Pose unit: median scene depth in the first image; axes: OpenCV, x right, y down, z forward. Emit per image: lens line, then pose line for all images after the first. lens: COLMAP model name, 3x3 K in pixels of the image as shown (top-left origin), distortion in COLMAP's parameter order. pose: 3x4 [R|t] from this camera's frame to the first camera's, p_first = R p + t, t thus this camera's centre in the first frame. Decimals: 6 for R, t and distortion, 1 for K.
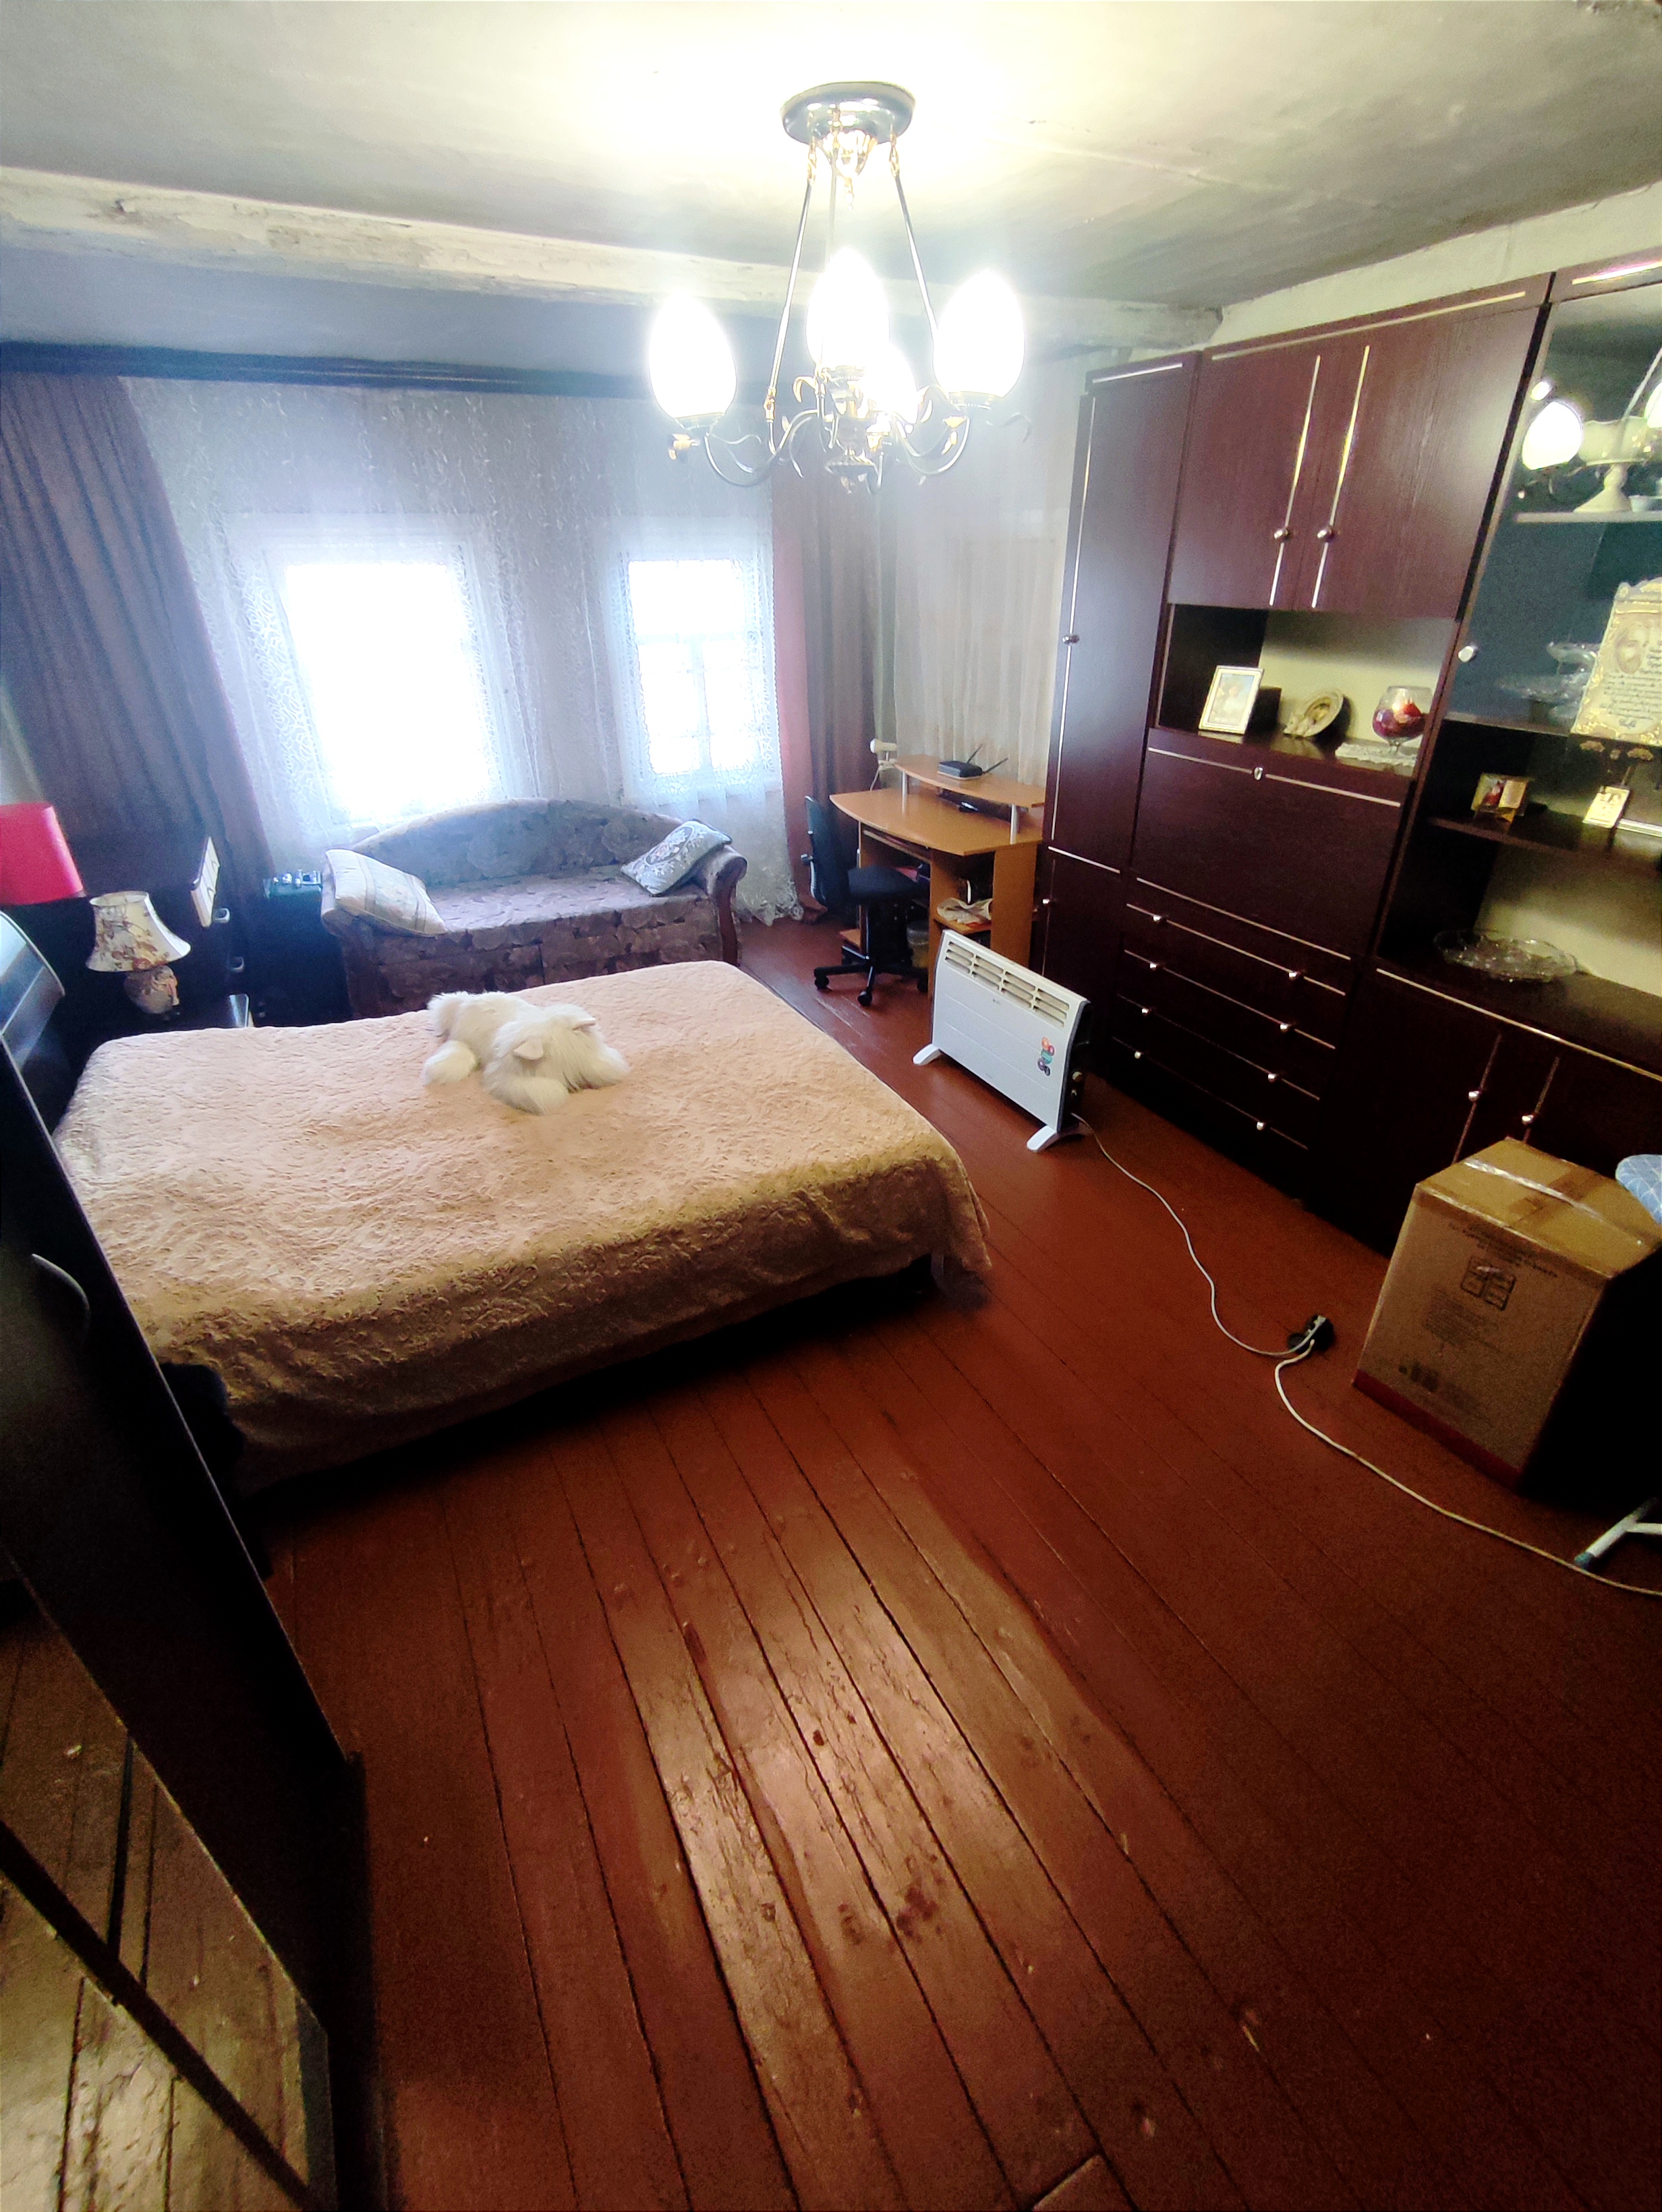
lens RADIAL K [[992.3, 0, 844.0], [0, 992.3, 1116.3], [0, 0, 1]] dist [-0.020998, 0.005741]
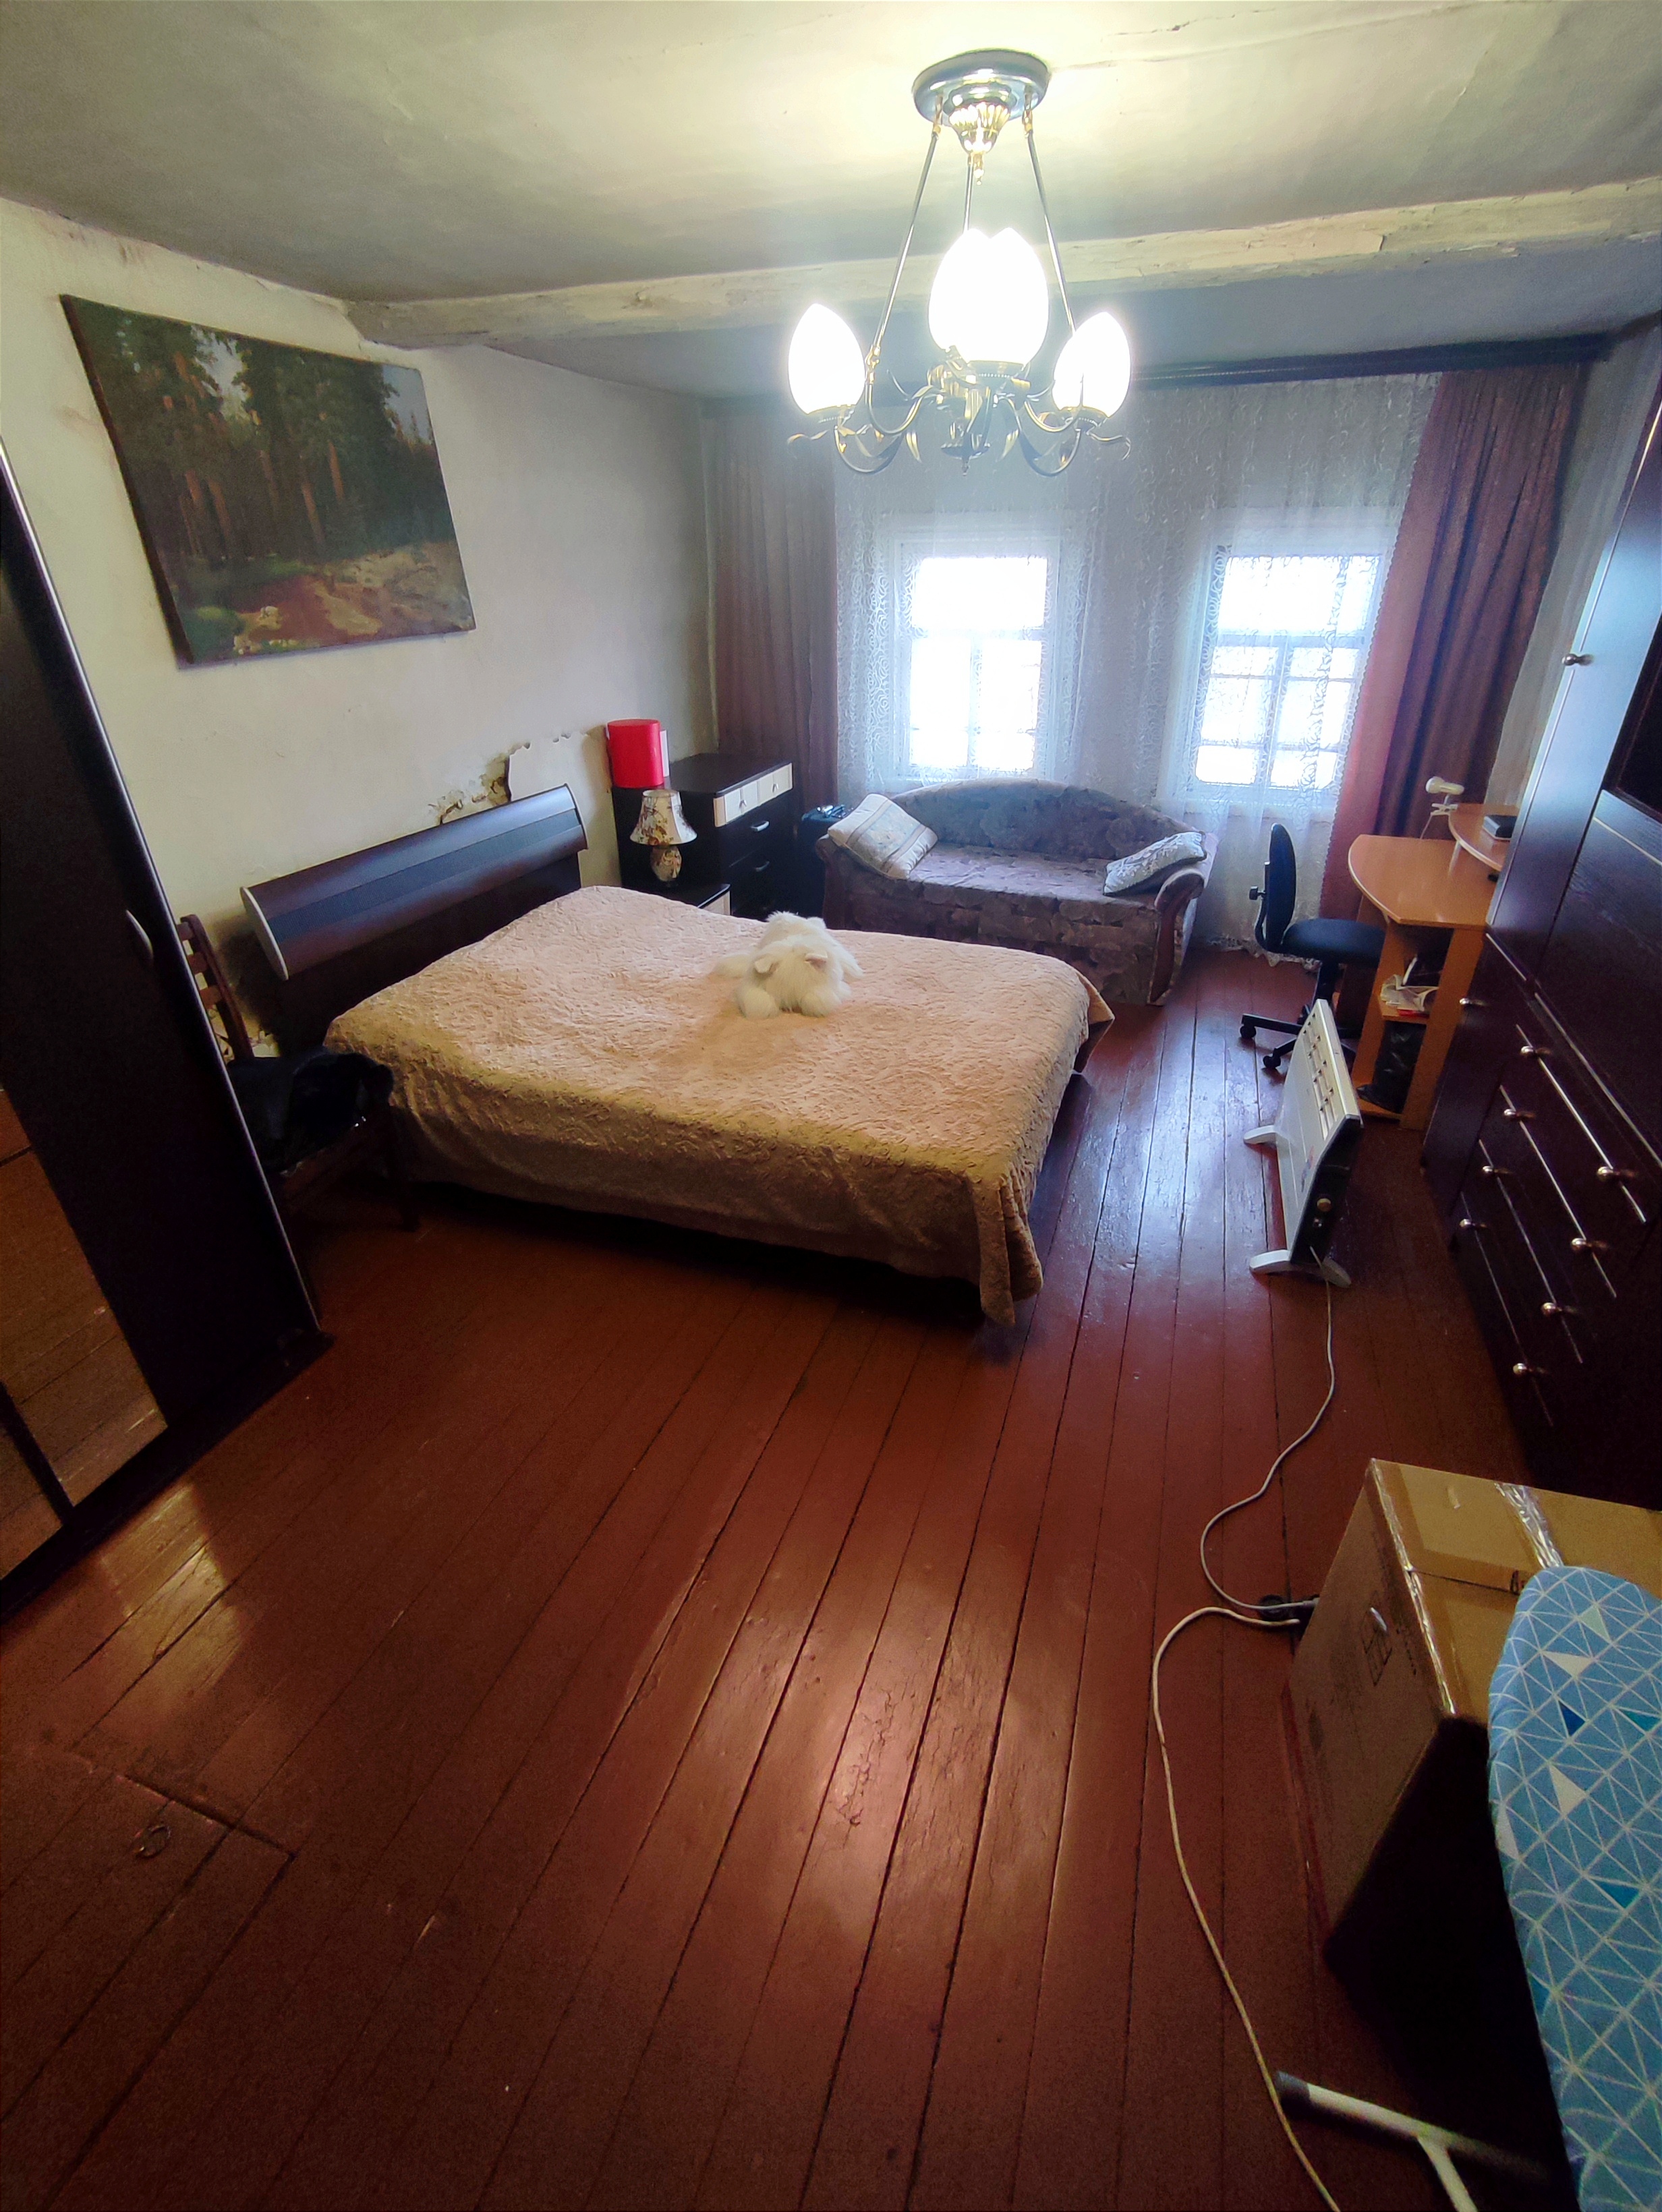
lens RADIAL K [[992.3, 0, 846.2], [0, 992.3, 1107.6], [0, 0, 1]] dist [-0.020998, 0.005741]
pose [[0.699797, 0.351883, -0.621661, 0.444595], [-0.358165, 0.925803, 0.120856, -0.071655], [0.618063, 0.138083, 0.773907, 0.143213]]
